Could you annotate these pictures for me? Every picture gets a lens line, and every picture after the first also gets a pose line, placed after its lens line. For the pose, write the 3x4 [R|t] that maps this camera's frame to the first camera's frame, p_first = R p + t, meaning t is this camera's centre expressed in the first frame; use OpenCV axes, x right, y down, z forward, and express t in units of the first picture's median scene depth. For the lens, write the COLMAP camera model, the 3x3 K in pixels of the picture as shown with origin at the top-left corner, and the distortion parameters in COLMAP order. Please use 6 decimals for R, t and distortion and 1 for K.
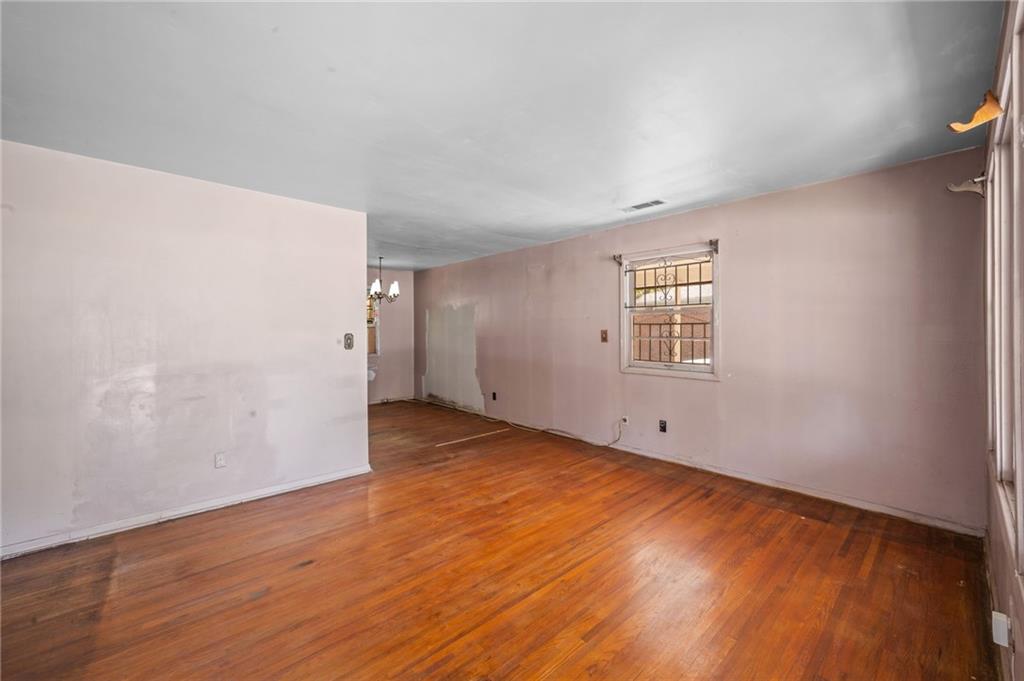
lens RADIAL K [[406.7, 0, 514.0], [0, 406.7, 334.0], [0, 0, 1]] dist [-0.001723, 0.000033]
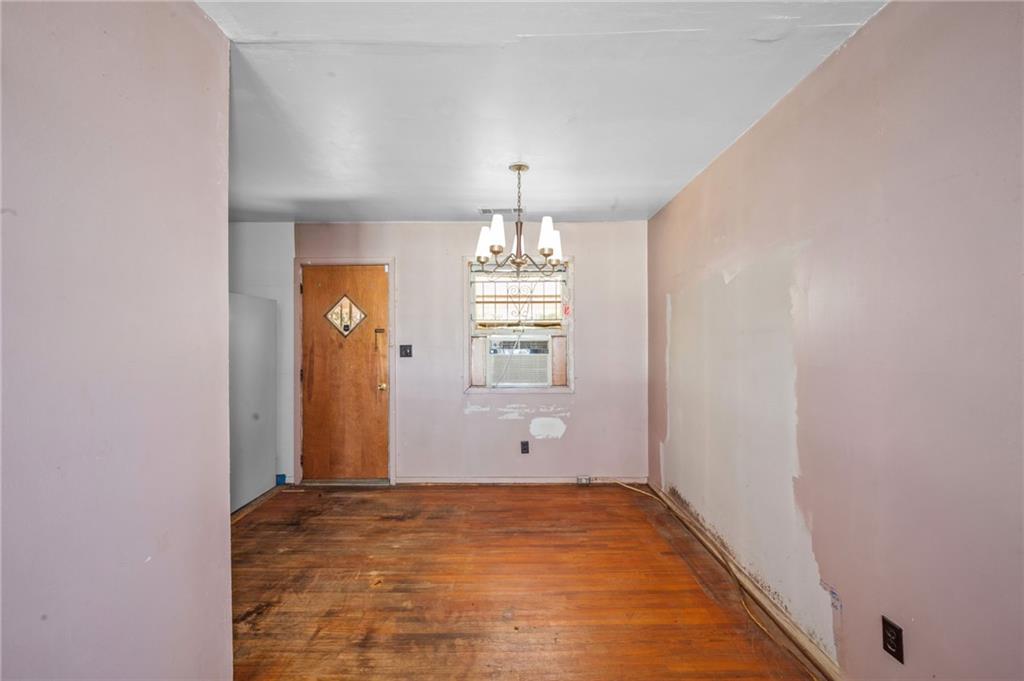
lens RADIAL K [[403.1, 0, 510.8], [0, 403.1, 349.2], [0, 0, 1]] dist [0.000341, 0.000228]
pose [[0.727865, 0.011674, -0.685621, -0.044910], [-0.002583, 0.999895, 0.014283, -0.007144], [0.685715, -0.008625, 0.727819, 0.622220]]
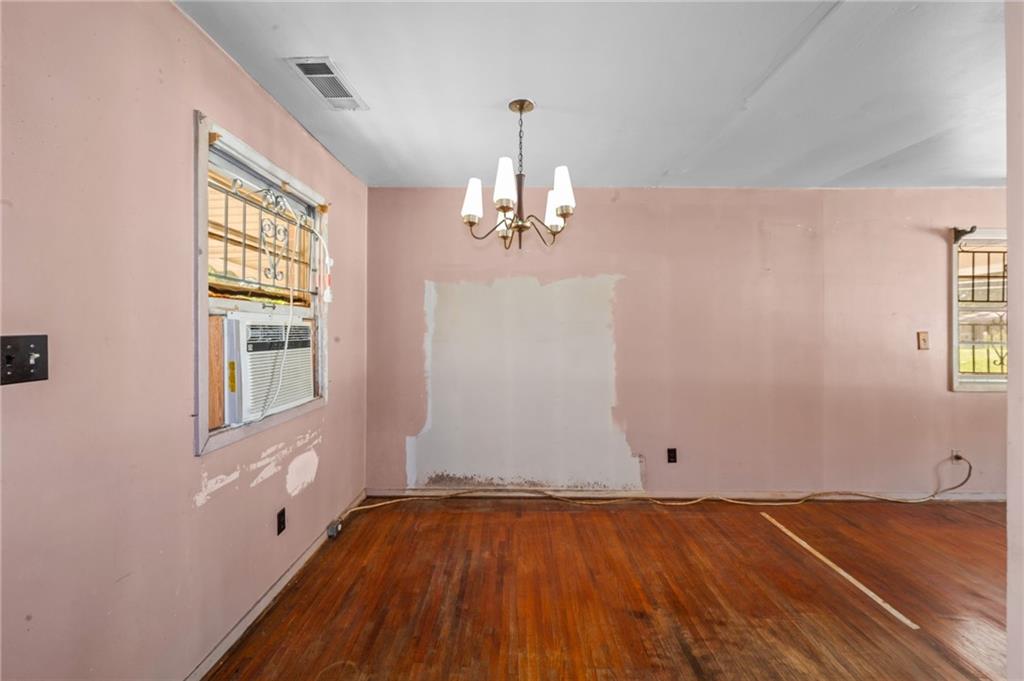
lens RADIAL K [[406.7, 0, 514.0], [0, 406.7, 334.0], [0, 0, 1]] dist [-0.001723, 0.000033]
pose [[0.684458, -0.001753, 0.729050, -0.508300], [-0.001000, 0.999994, 0.003344, -0.005630], [-0.729052, -0.003018, 0.684452, 0.702909]]
